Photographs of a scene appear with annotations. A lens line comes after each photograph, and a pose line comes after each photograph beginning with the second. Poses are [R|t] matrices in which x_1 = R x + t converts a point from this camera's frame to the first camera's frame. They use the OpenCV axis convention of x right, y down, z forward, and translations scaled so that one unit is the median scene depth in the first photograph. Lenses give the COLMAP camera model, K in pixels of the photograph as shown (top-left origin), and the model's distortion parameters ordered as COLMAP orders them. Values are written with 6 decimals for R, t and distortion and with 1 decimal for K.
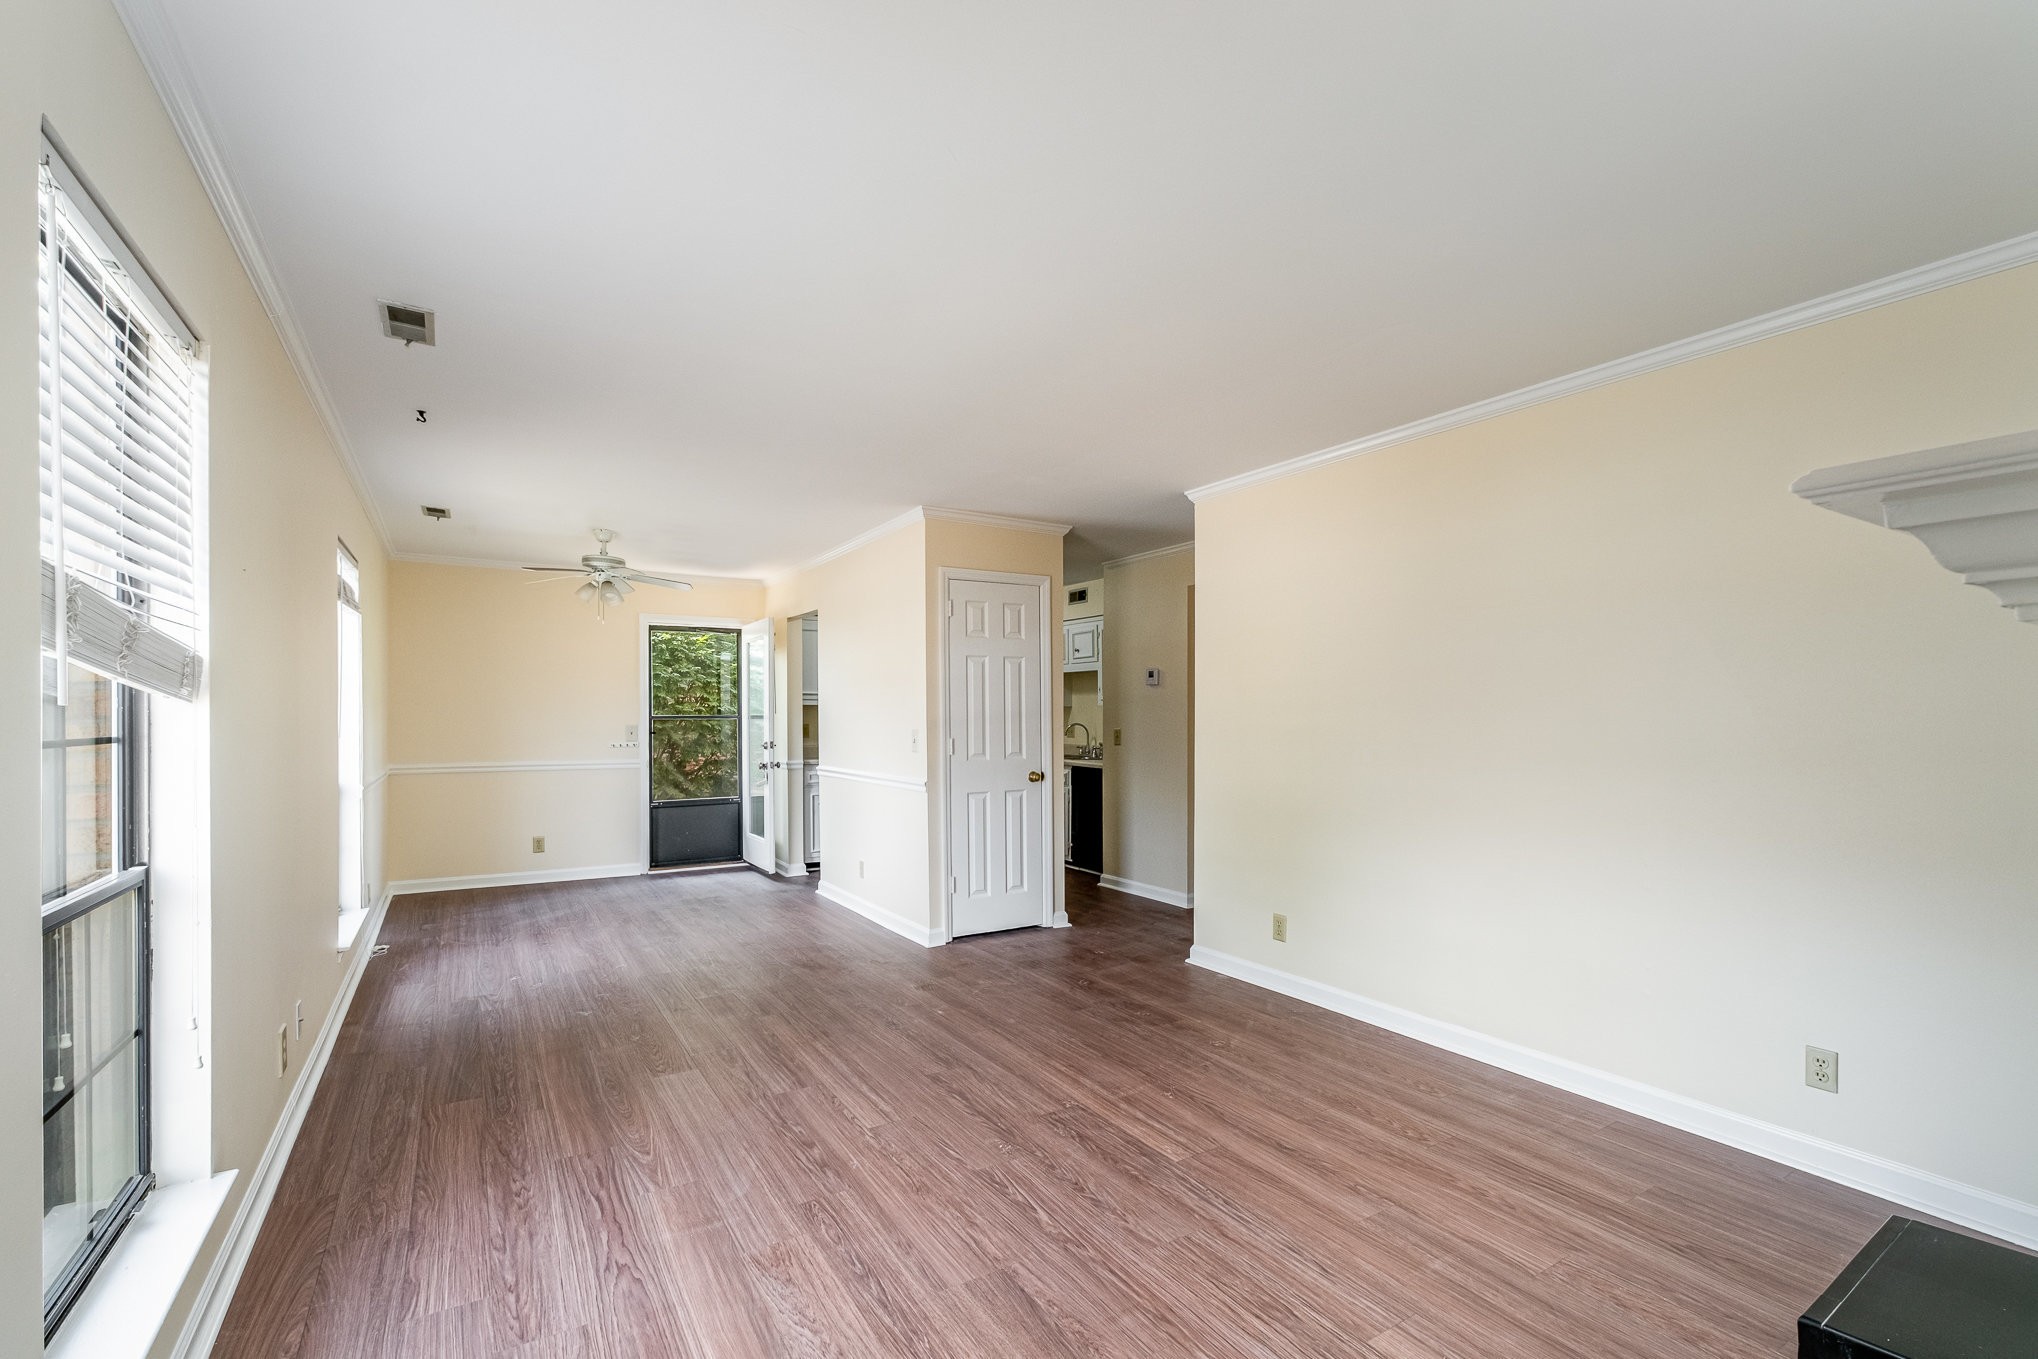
lens RADIAL K [[903.6, 0, 980.3], [0, 903.6, 728.7], [0, 0, 1]] dist [-0.009975, 0.005917]
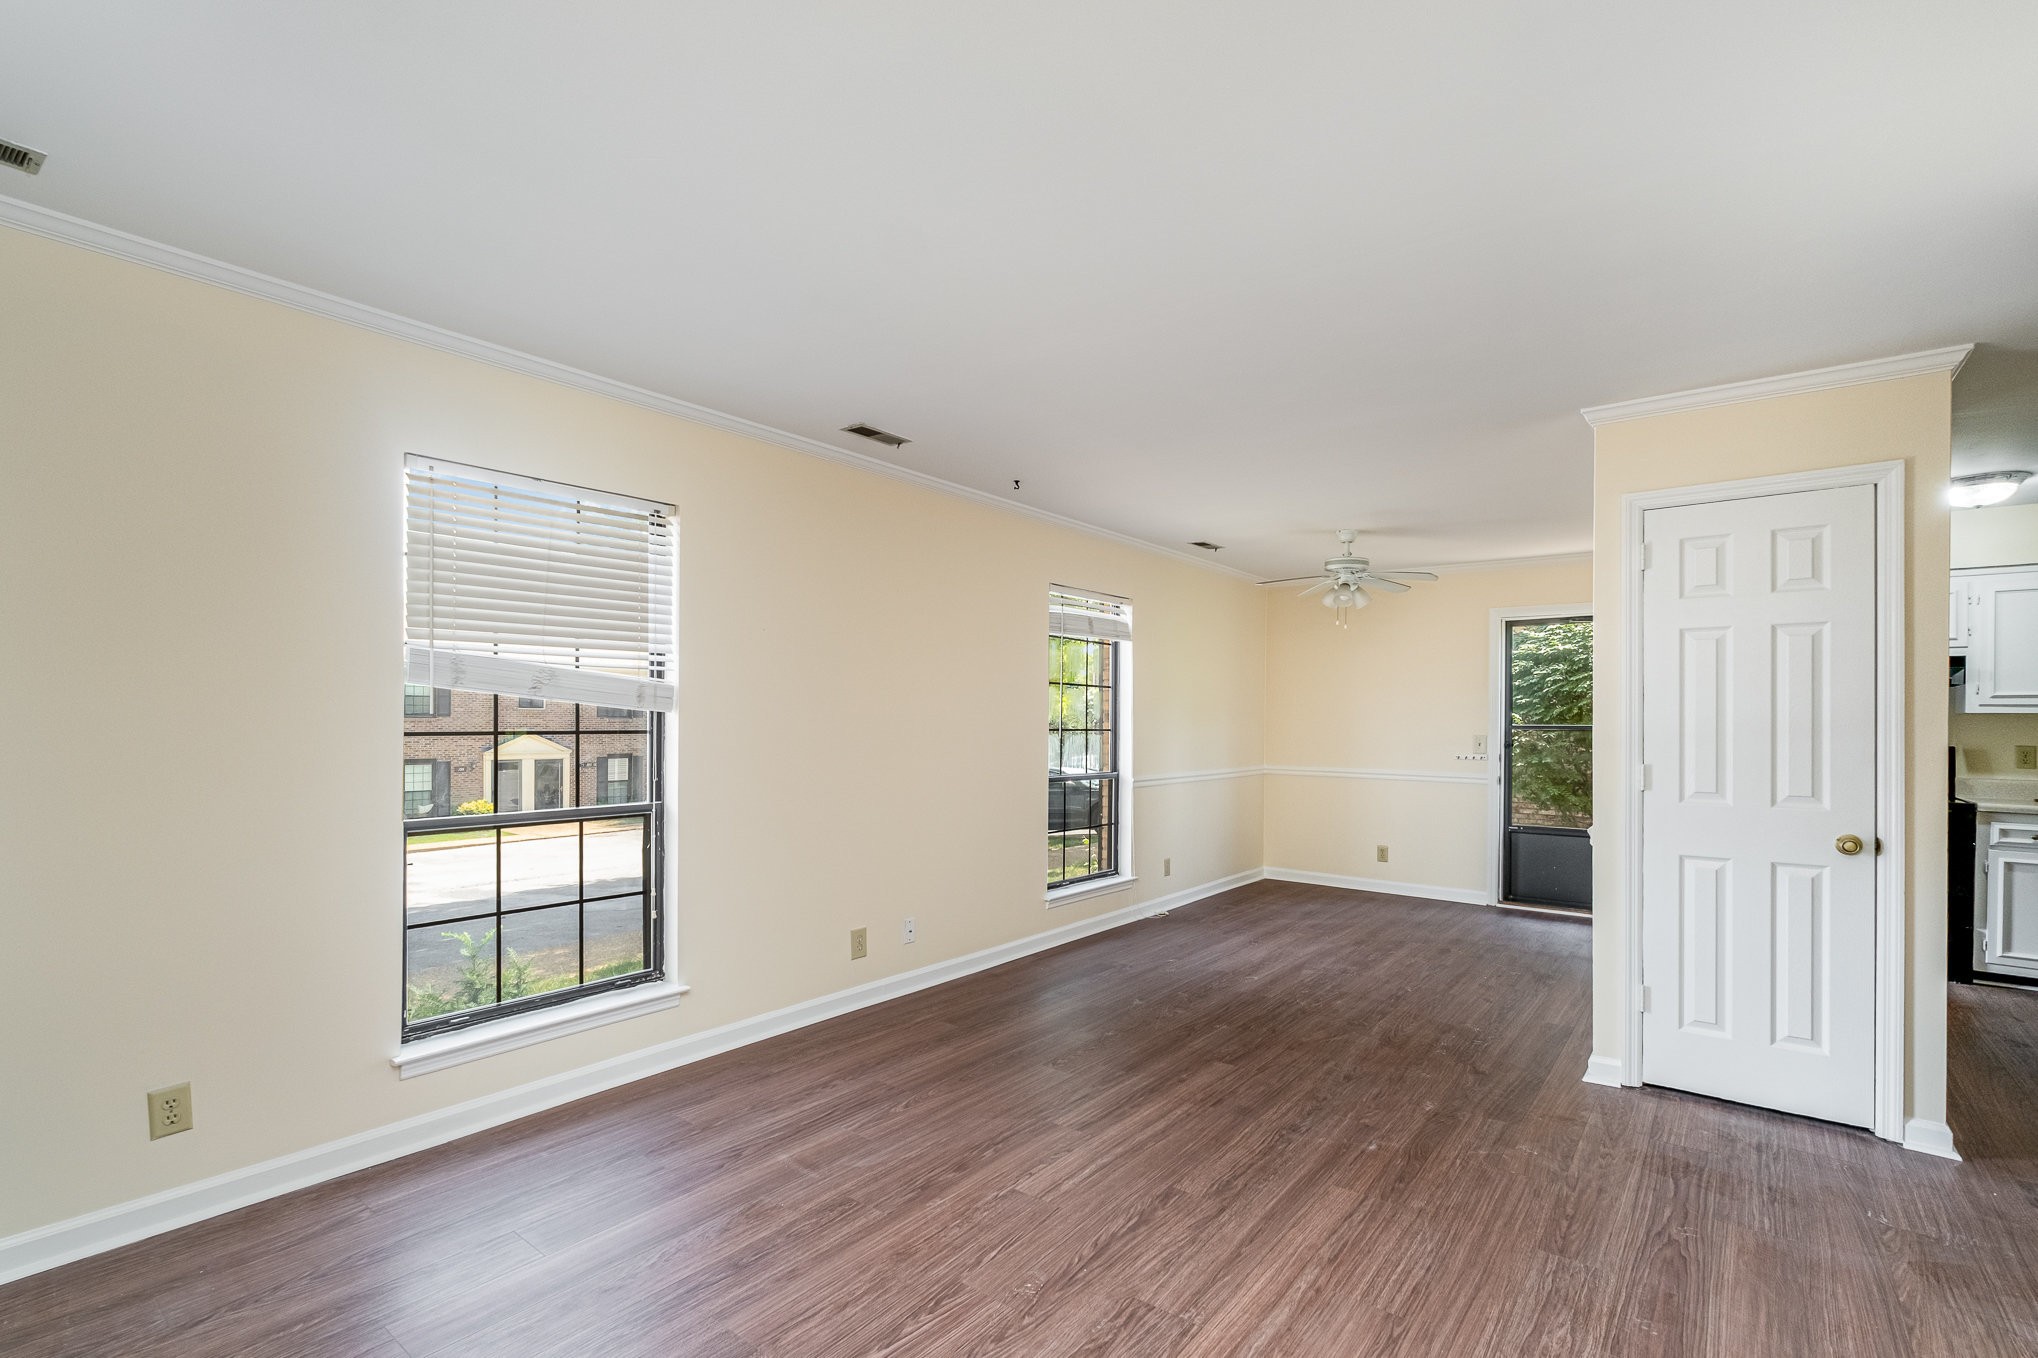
lens RADIAL K [[903.6, 0, 1035.6], [0, 903.6, 724.9], [0, 0, 1]] dist [-0.009975, 0.005917]
pose [[0.381274, 0.010808, -0.924399, 0.512588], [-0.023169, 0.999729, 0.002132, -0.010459], [0.924172, 0.020605, 0.381421, 0.494735]]
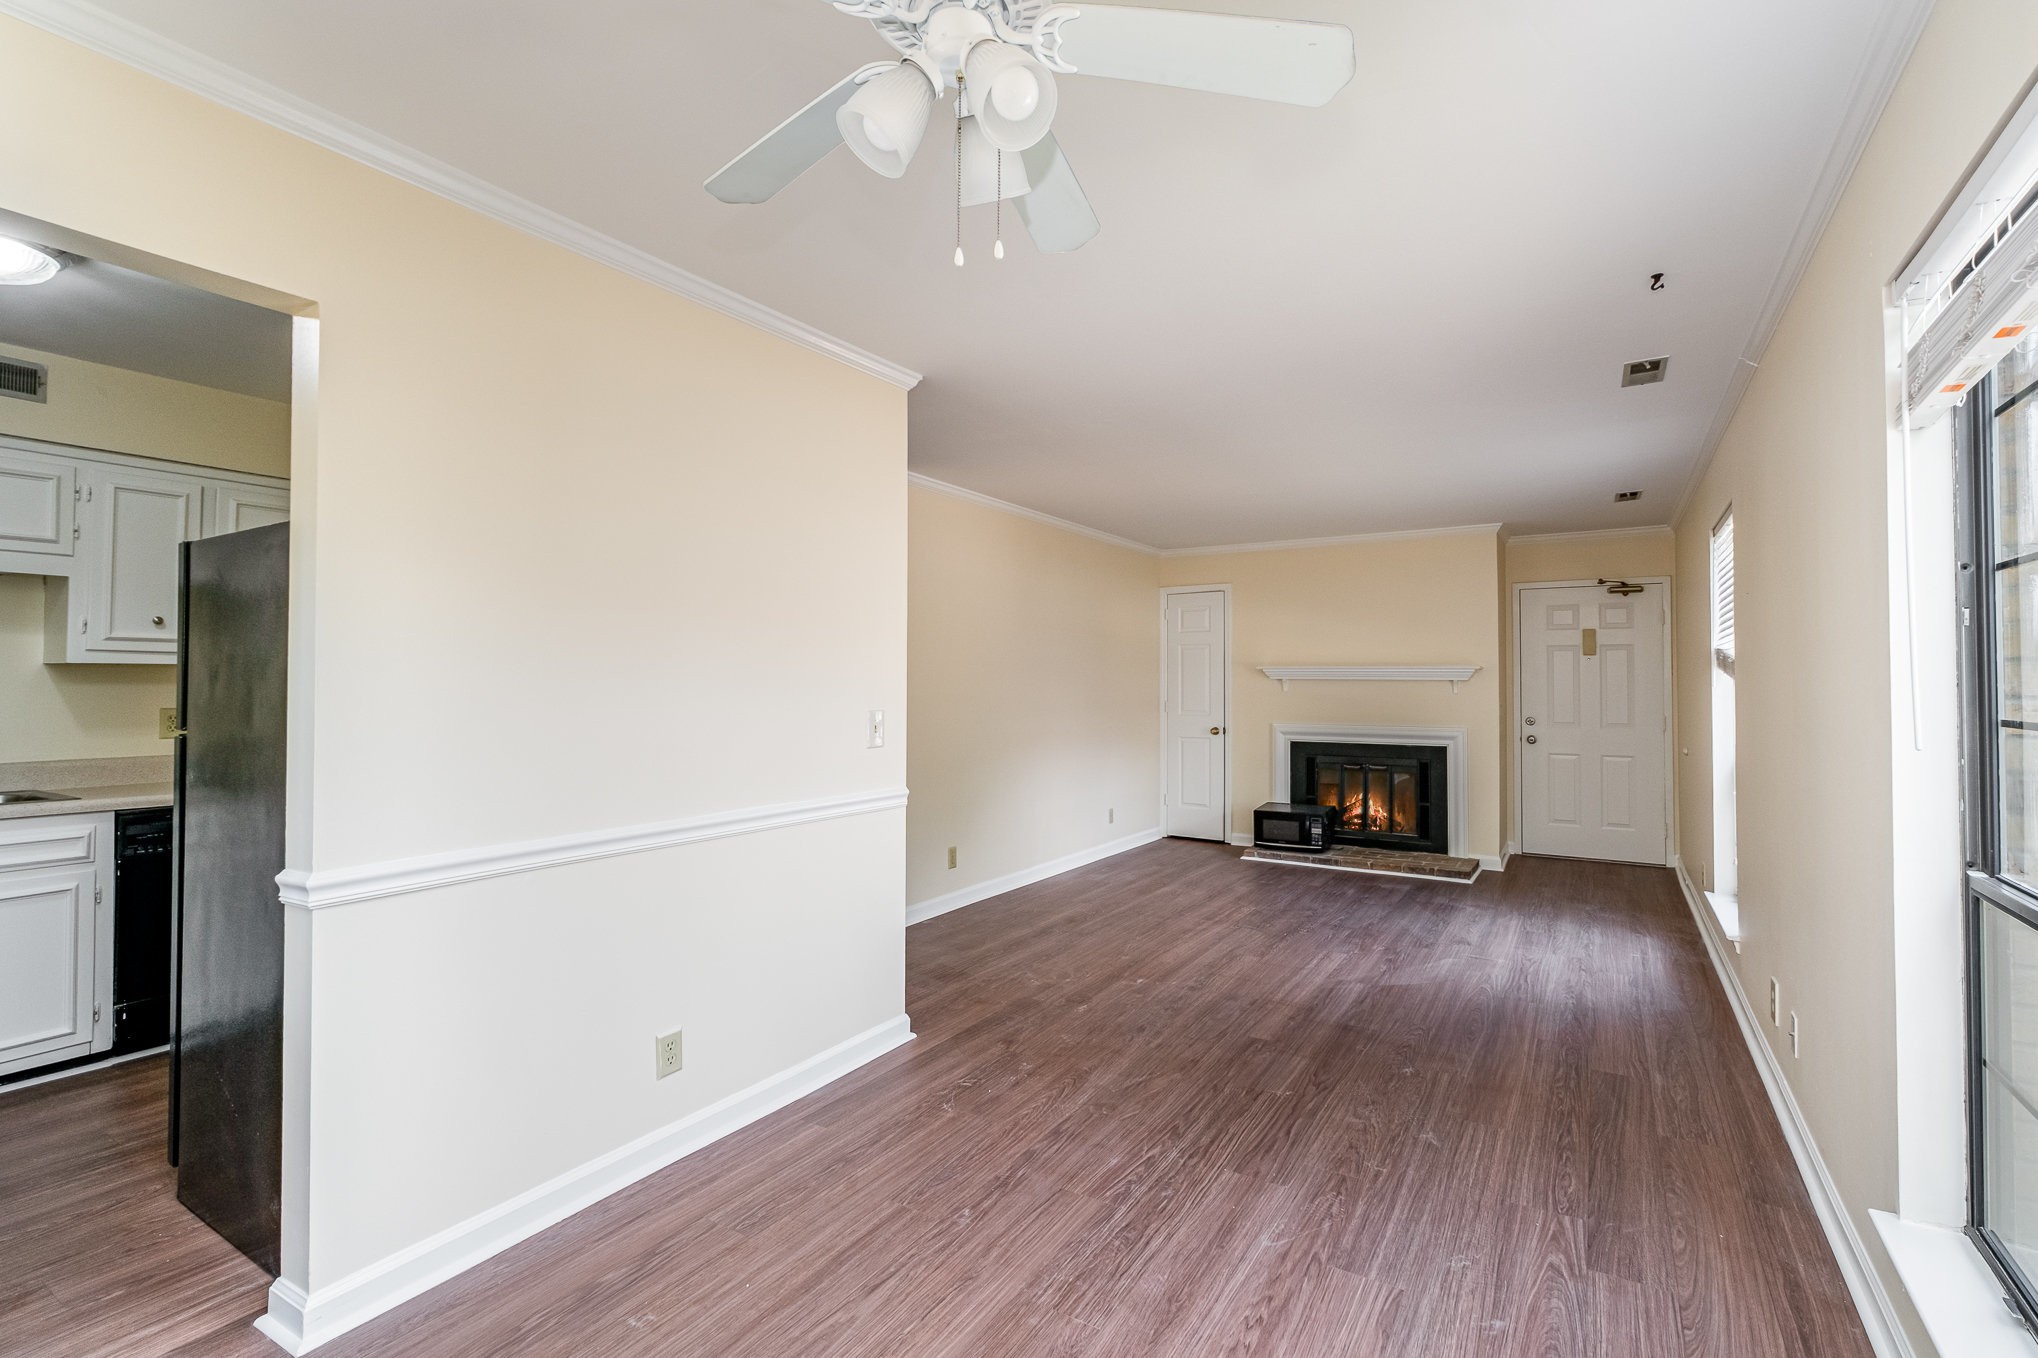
lens RADIAL K [[927.0, 0, 1087.3], [0, 927.0, 672.0], [0, 0, 1]] dist [-0.004320, 0.002277]
pose [[-0.520558, 0.009518, 0.853774, -0.926301], [0.009150, 0.999943, -0.005569, -0.028290], [-0.853778, 0.004913, -0.520615, 1.628257]]
